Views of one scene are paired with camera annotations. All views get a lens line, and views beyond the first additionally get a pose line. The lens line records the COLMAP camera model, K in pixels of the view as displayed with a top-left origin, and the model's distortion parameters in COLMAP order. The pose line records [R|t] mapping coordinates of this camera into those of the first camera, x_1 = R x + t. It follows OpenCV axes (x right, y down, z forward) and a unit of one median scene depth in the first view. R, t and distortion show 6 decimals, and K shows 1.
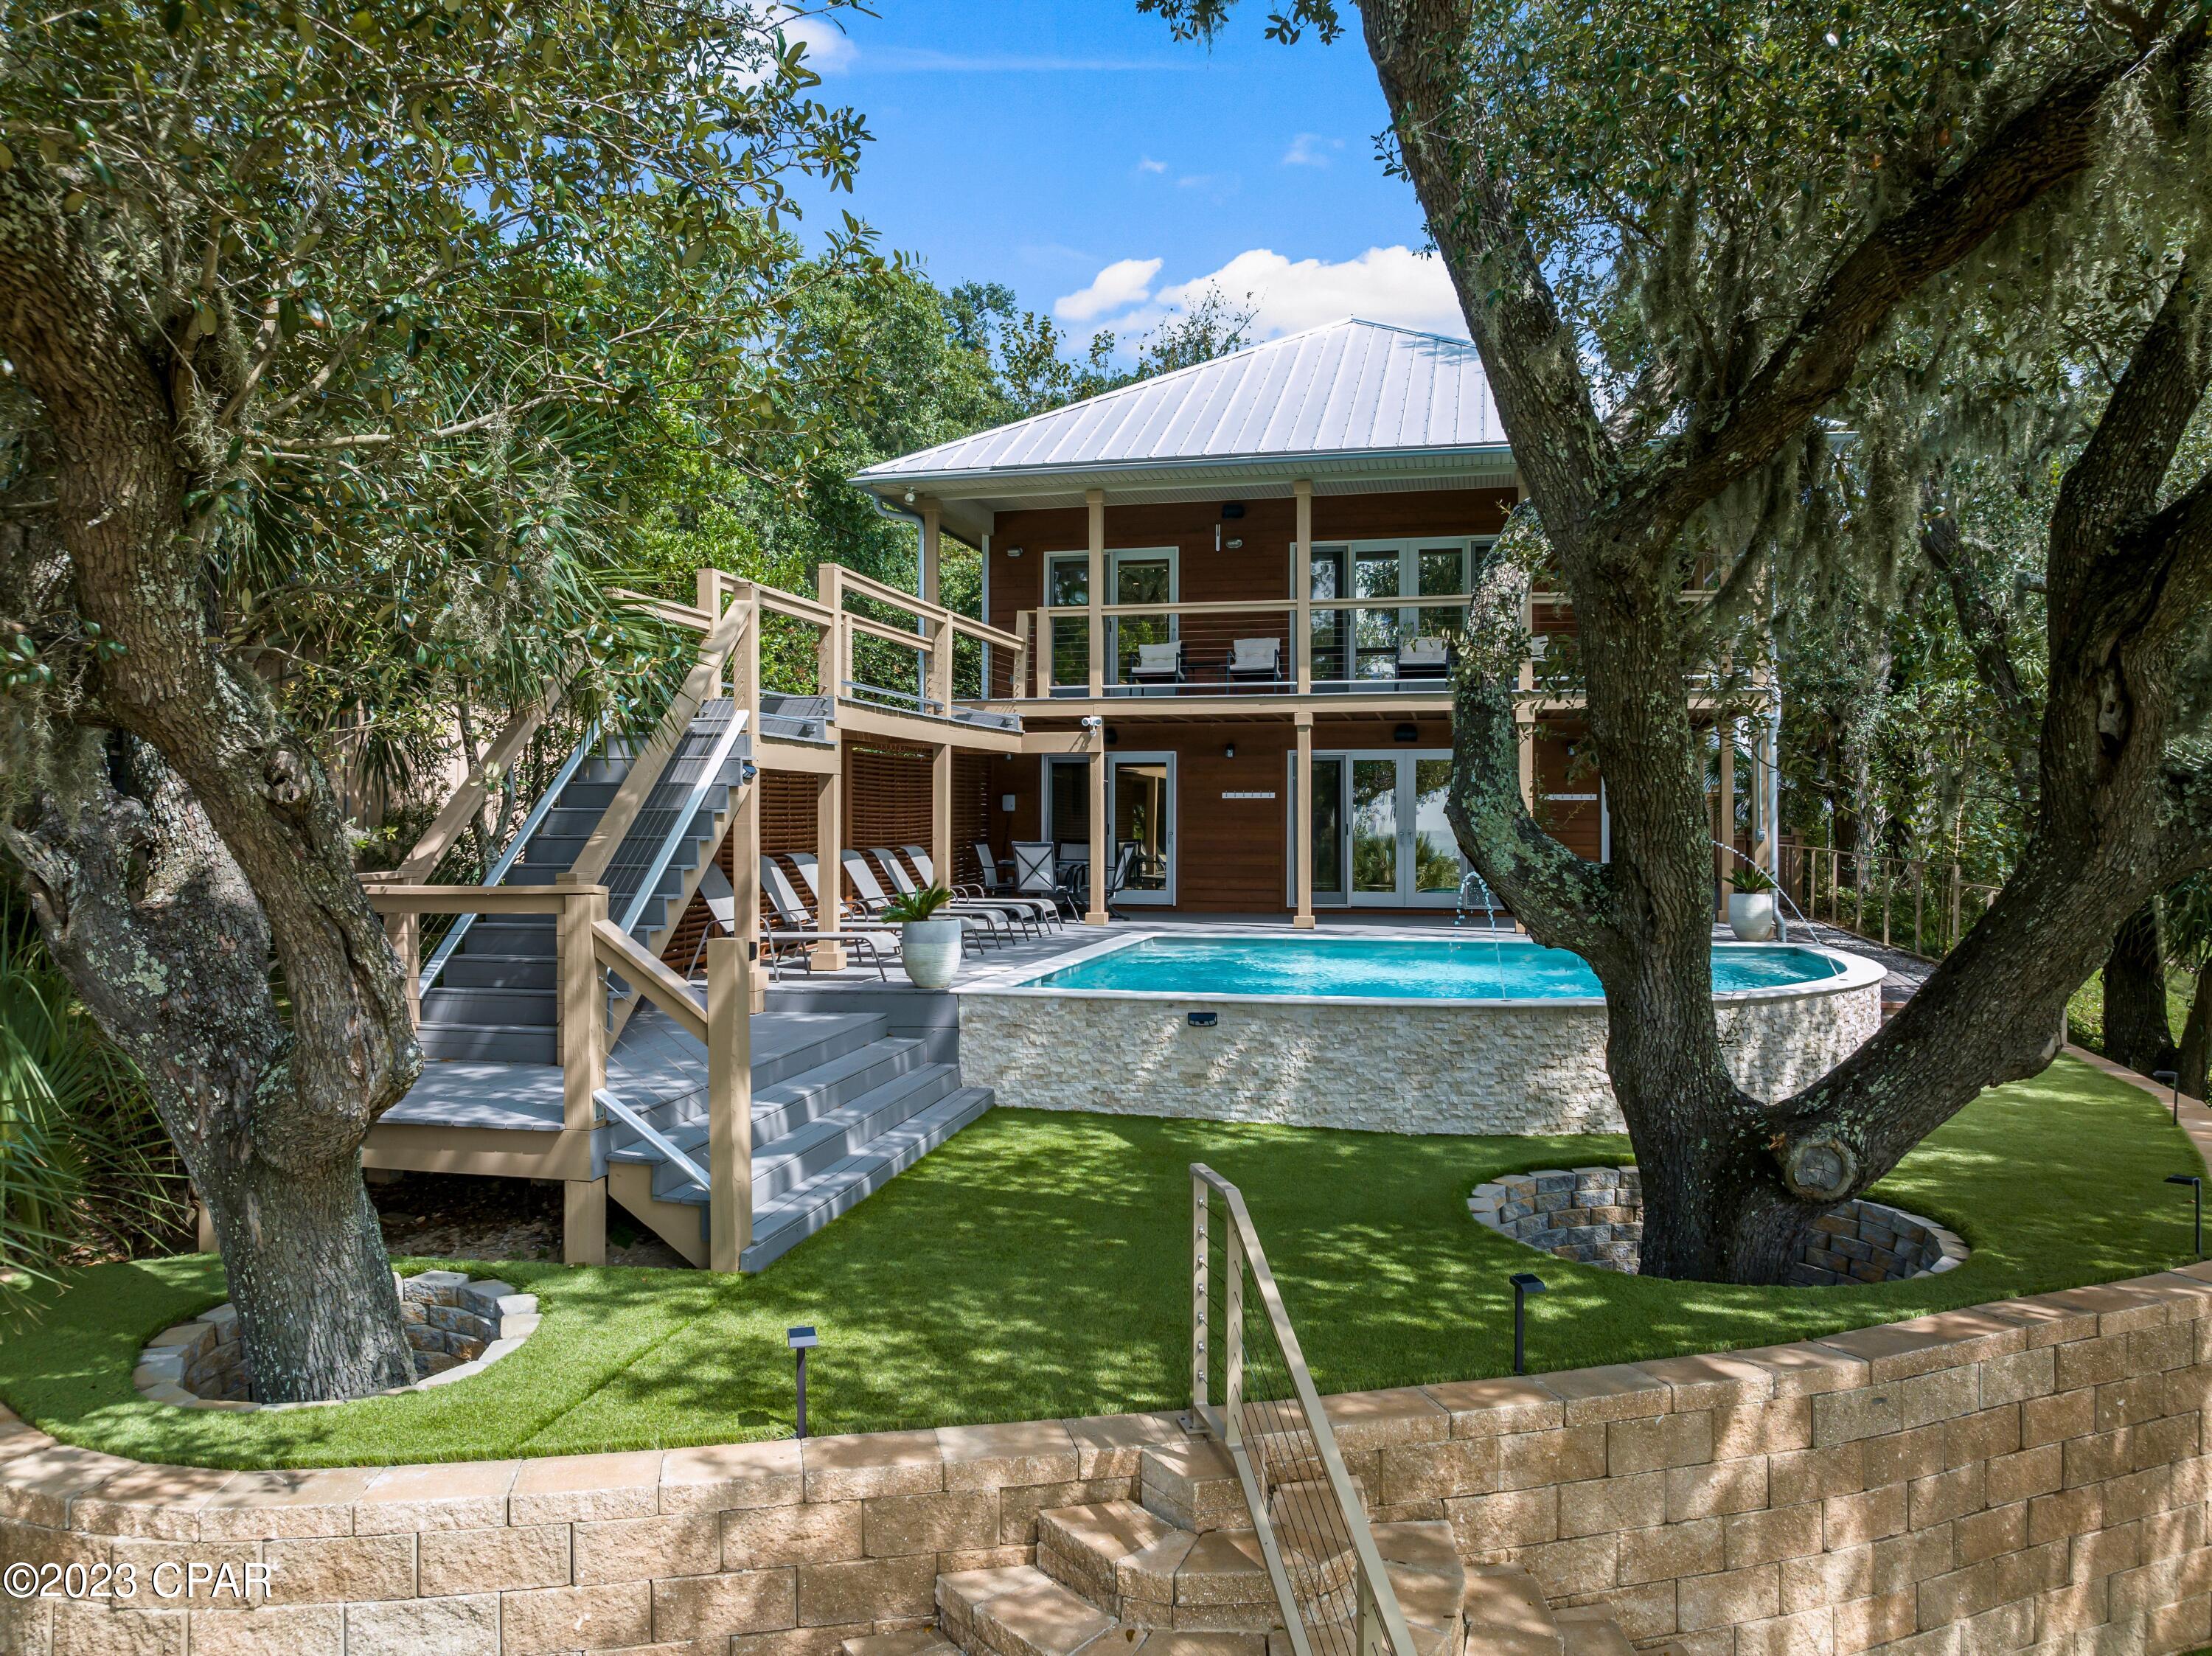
lens RADIAL K [[1611.9, 0, 1121.2], [0, 1611.9, 822.6], [0, 0, 1]] dist [-0.008446, -0.054402]
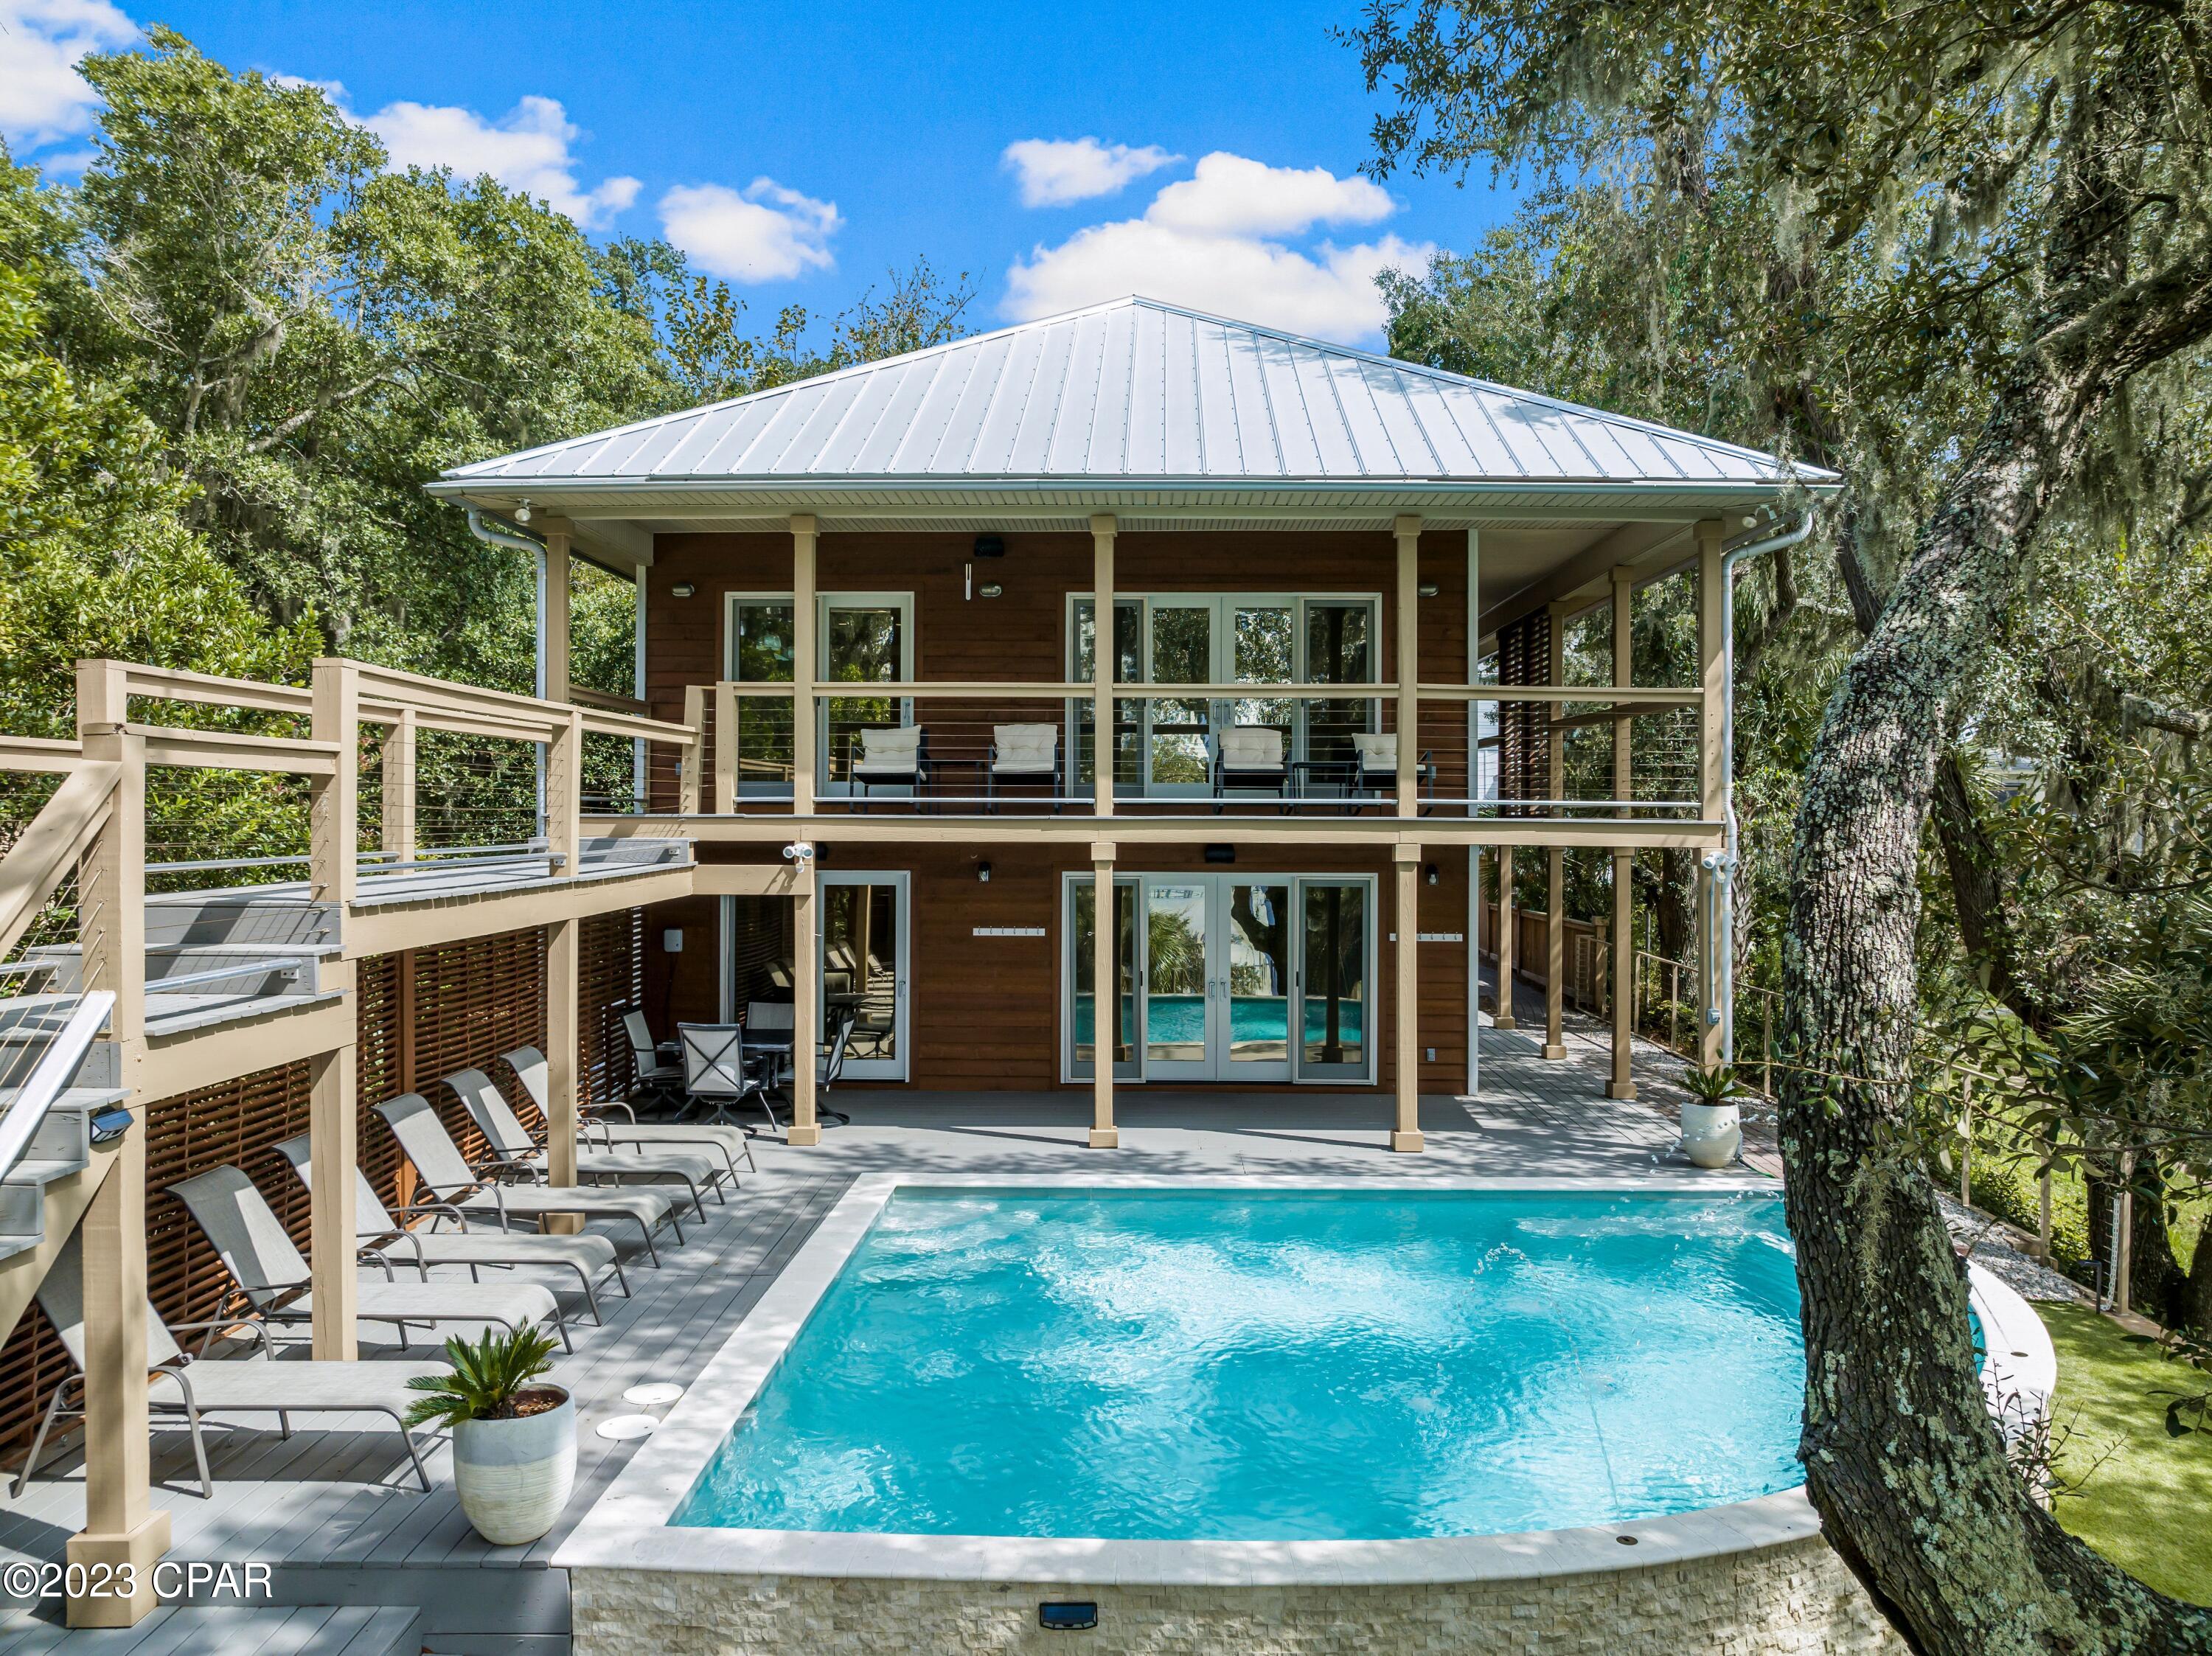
lens RADIAL K [[1611.9, 0, 1121.2], [0, 1611.9, 822.6], [0, 0, 1]] dist [-0.008446, -0.054402]
pose [[0.979883, 0.002984, 0.199551, -0.019462], [-0.003120, 0.999995, 0.000369, -0.072549], [-0.199549, -0.000984, 0.979887, 0.284878]]
